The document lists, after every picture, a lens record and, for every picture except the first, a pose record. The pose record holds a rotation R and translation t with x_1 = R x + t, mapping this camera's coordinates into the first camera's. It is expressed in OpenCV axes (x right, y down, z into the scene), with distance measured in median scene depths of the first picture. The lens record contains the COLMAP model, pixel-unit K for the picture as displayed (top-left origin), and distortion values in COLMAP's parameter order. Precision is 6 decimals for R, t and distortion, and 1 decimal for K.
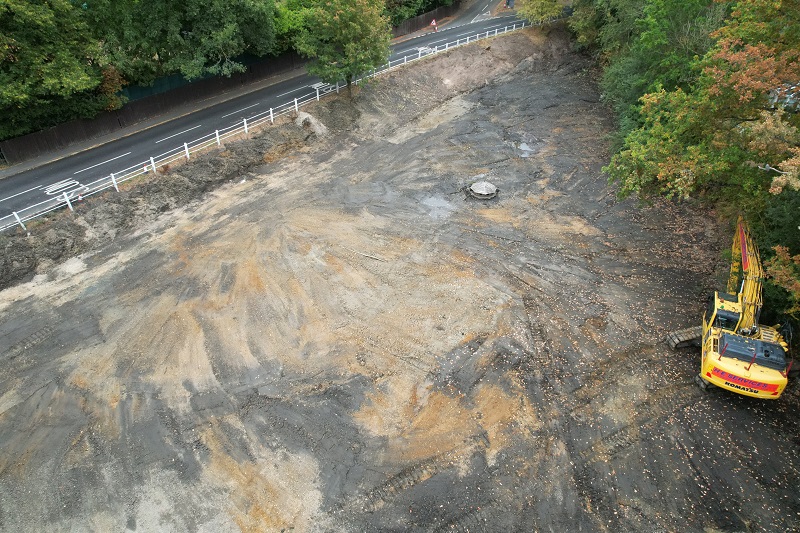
lens RADIAL K [[506.8, 0, 395.9], [0, 506.8, 264.5], [0, 0, 1]] dist [-0.077482, 0.067241]
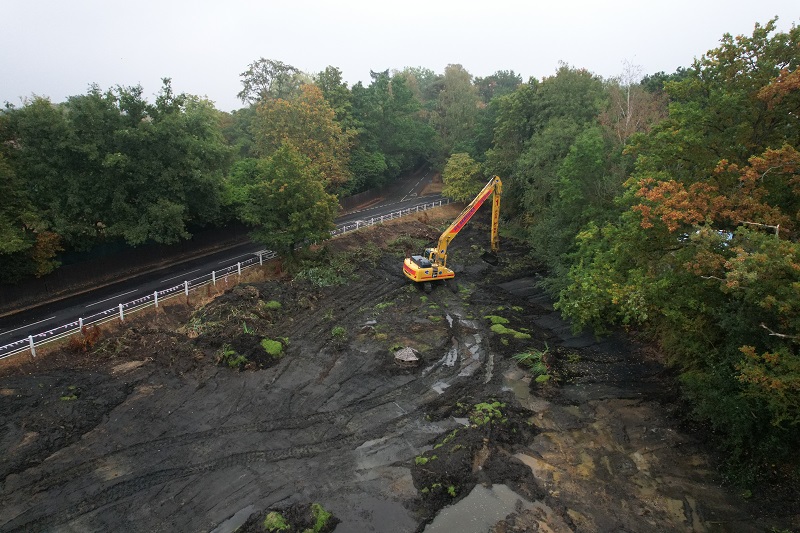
lens RADIAL K [[506.8, 0, 395.9], [0, 506.8, 264.5], [0, 0, 1]] dist [-0.077482, 0.067241]
pose [[0.989706, -0.029961, 0.139945, -0.039789], [0.077424, 0.934481, -0.347492, 0.056004], [-0.120365, 0.354750, 0.927181, 0.044383]]
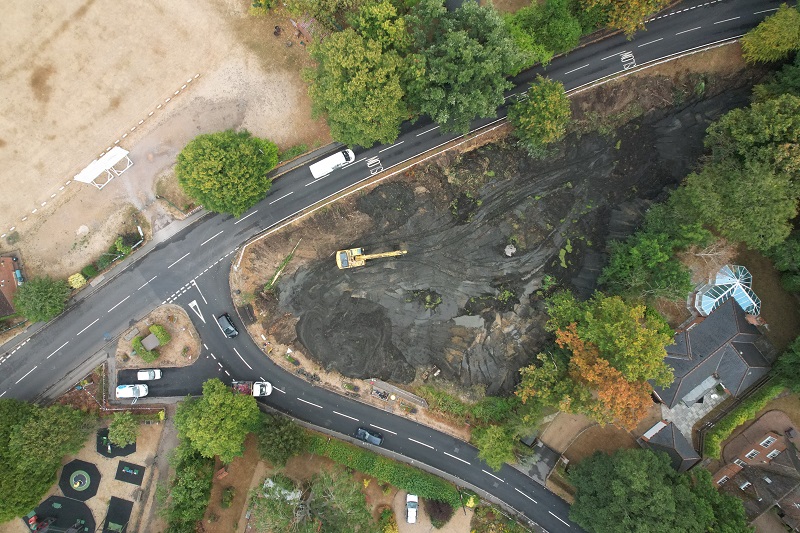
lens RADIAL K [[506.8, 0, 395.9], [0, 506.8, 264.5], [0, 0, 1]] dist [-0.077482, 0.067241]
pose [[0.851851, 0.523761, 0.004892, -0.331185], [-0.320187, 0.513318, 0.796232, -1.830610], [0.414524, -0.679837, 0.604972, -0.738639]]
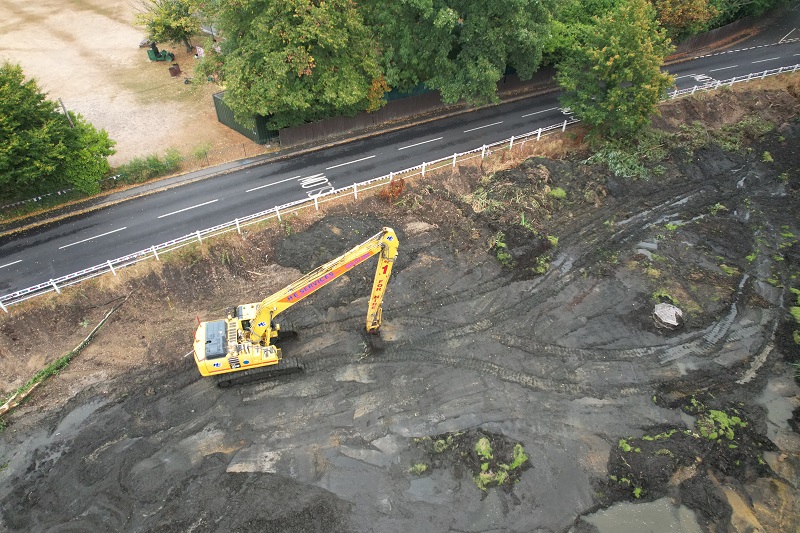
lens RADIAL K [[506.8, 0, 395.9], [0, 506.8, 264.5], [0, 0, 1]] dist [-0.077482, 0.067241]
pose [[0.891395, 0.313965, -0.326865, -0.063773], [-0.277590, 0.948300, 0.153856, -0.202839], [0.358272, -0.046412, 0.932463, -0.027415]]
